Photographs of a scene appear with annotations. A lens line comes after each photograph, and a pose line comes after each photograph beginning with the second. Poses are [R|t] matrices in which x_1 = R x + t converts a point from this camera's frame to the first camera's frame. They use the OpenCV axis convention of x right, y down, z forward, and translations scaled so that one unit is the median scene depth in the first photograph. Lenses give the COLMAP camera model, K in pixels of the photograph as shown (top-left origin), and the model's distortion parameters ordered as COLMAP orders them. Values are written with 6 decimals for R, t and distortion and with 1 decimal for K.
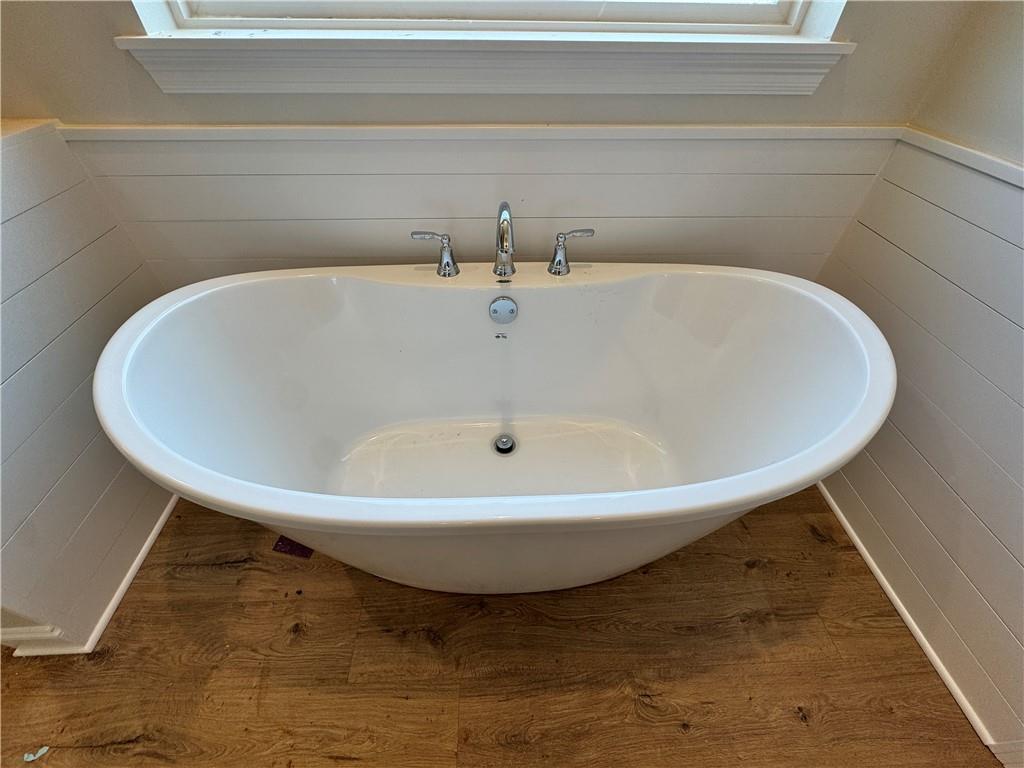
lens RADIAL K [[406.0, 0, 512.3], [0, 406.0, 387.2], [0, 0, 1]] dist [-0.003427, 0.001021]
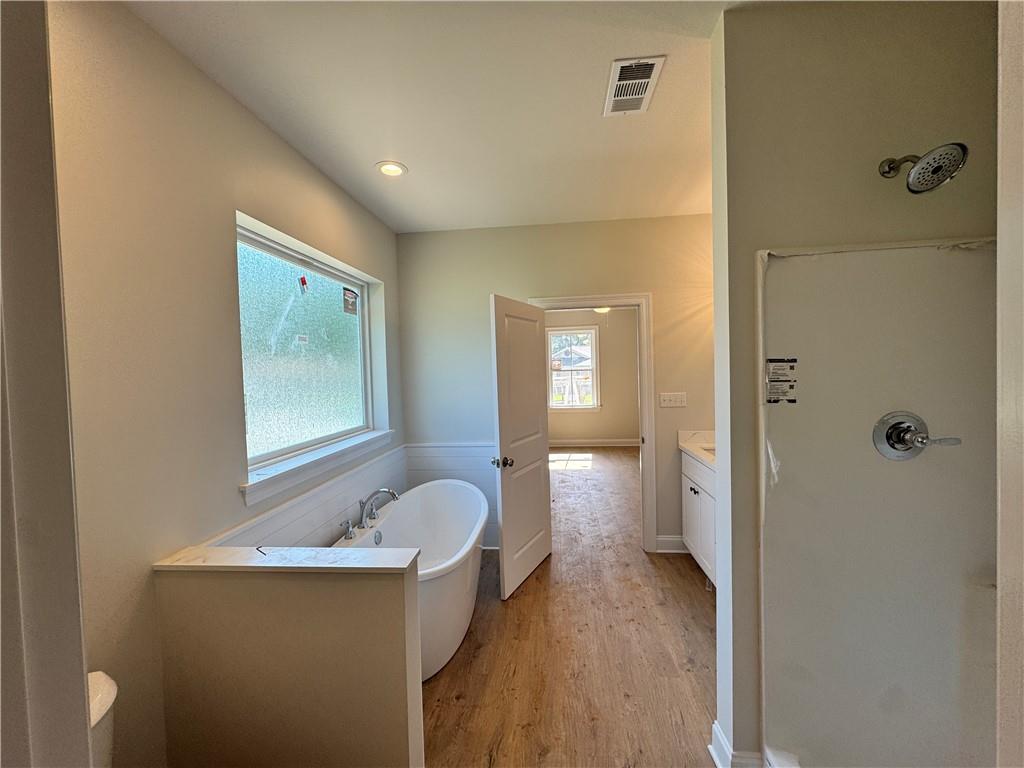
lens RADIAL K [[406.0, 0, 513.7], [0, 406.0, 382.2], [0, 0, 1]] dist [-0.003427, 0.001021]
pose [[0.146797, -0.048437, 0.987980, -2.370612], [0.717532, 0.692726, -0.072652, -0.095938], [-0.680881, 0.719572, 0.136445, -0.497658]]
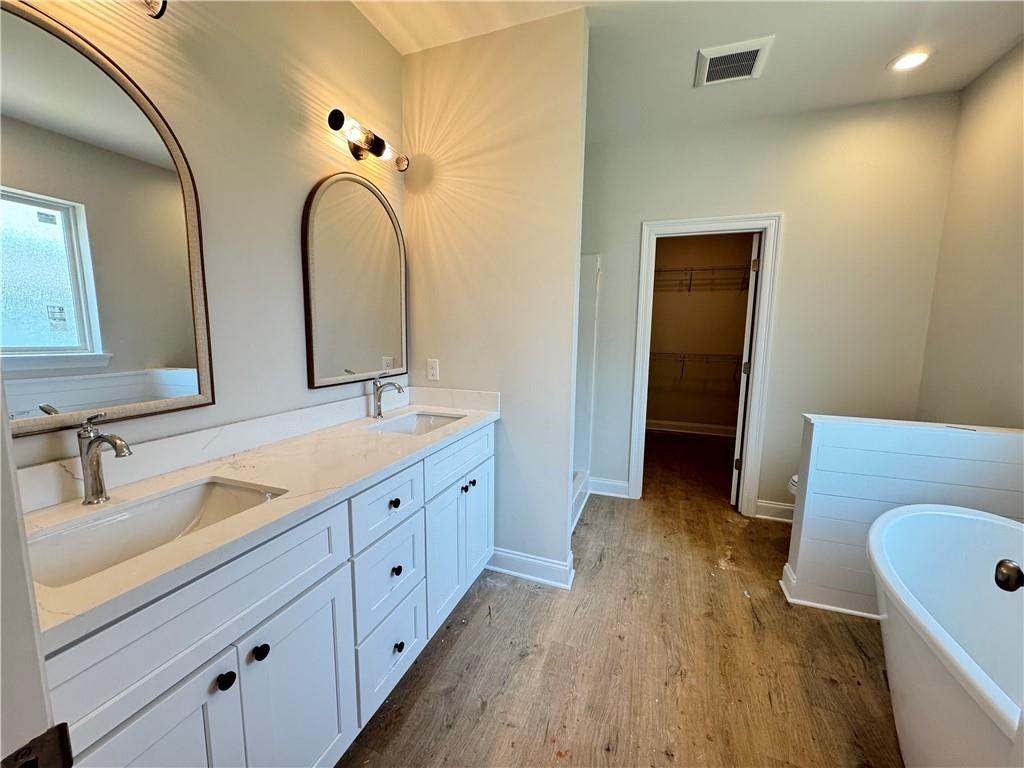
lens RADIAL K [[406.0, 0, 514.9], [0, 406.0, 382.3], [0, 0, 1]] dist [-0.003427, 0.001021]
pose [[-0.383044, 0.100040, -0.918297, 1.265015], [-0.663860, 0.661445, 0.348970, 0.122724], [0.642314, 0.743292, -0.186950, -0.334045]]
